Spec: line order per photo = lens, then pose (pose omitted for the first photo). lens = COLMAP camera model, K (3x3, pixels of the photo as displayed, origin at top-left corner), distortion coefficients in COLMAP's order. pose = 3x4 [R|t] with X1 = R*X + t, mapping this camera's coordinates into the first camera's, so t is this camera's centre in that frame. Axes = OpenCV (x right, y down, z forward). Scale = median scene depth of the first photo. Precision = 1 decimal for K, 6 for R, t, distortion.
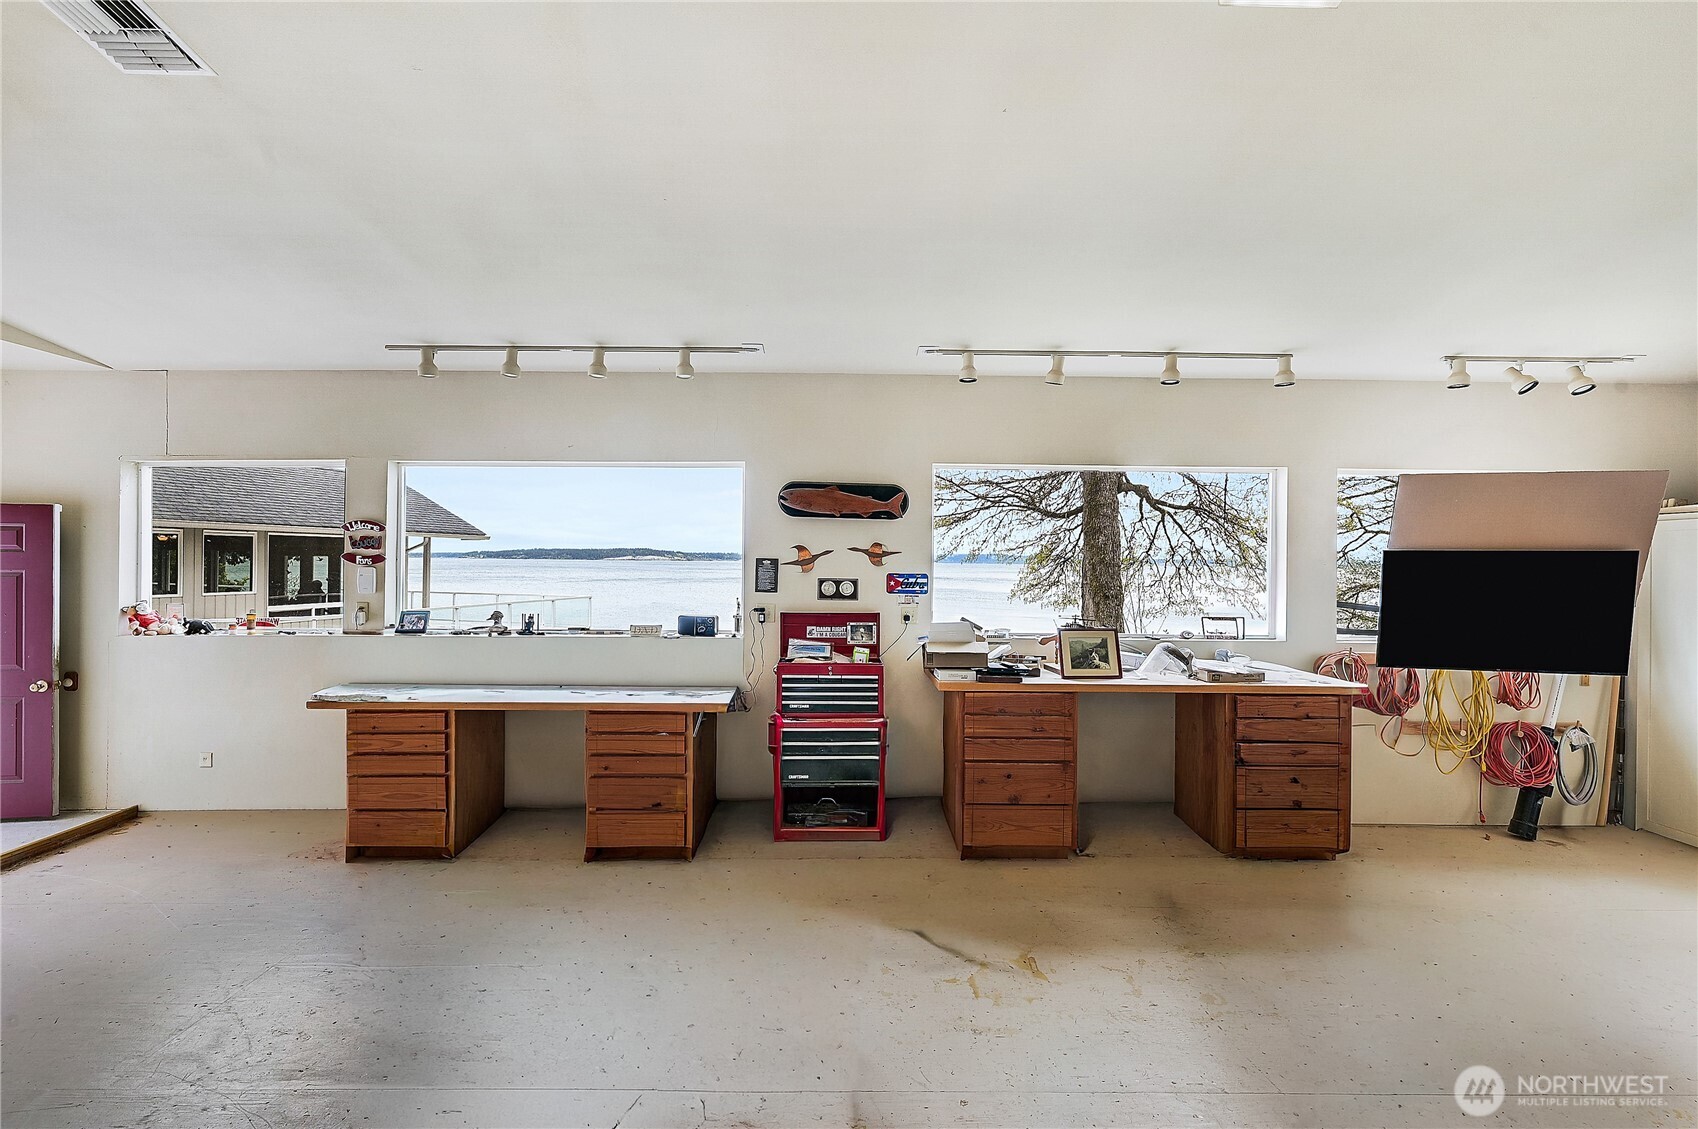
lens RADIAL K [[673.9, 0, 836.0], [0, 673.9, 549.1], [0, 0, 1]] dist [0.000972, 0.000145]
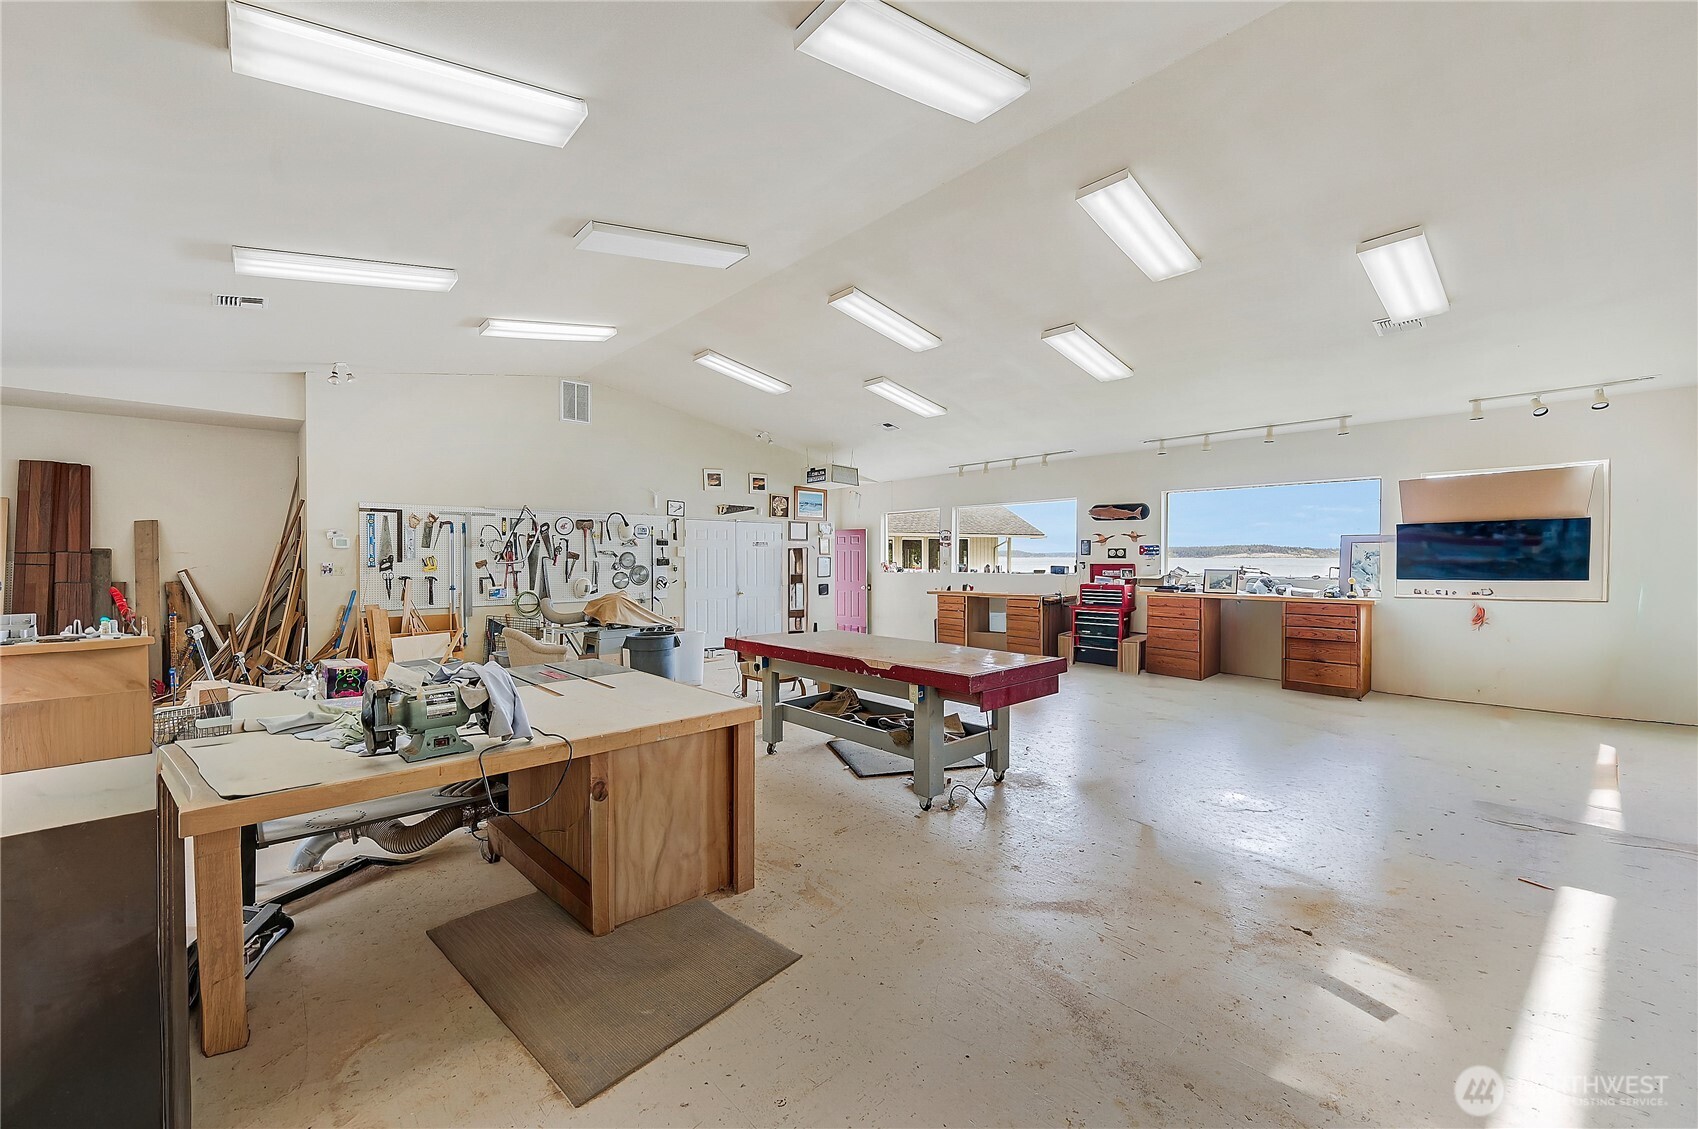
lens RADIAL K [[673.9, 0, 843.3], [0, 673.9, 563.3], [0, 0, 1]] dist [0.000972, 0.000145]
pose [[0.664714, -0.002503, -0.747094, 1.030767], [0.019381, 0.999716, 0.013894, 0.044735], [0.746846, -0.023715, 0.664574, -1.083777]]
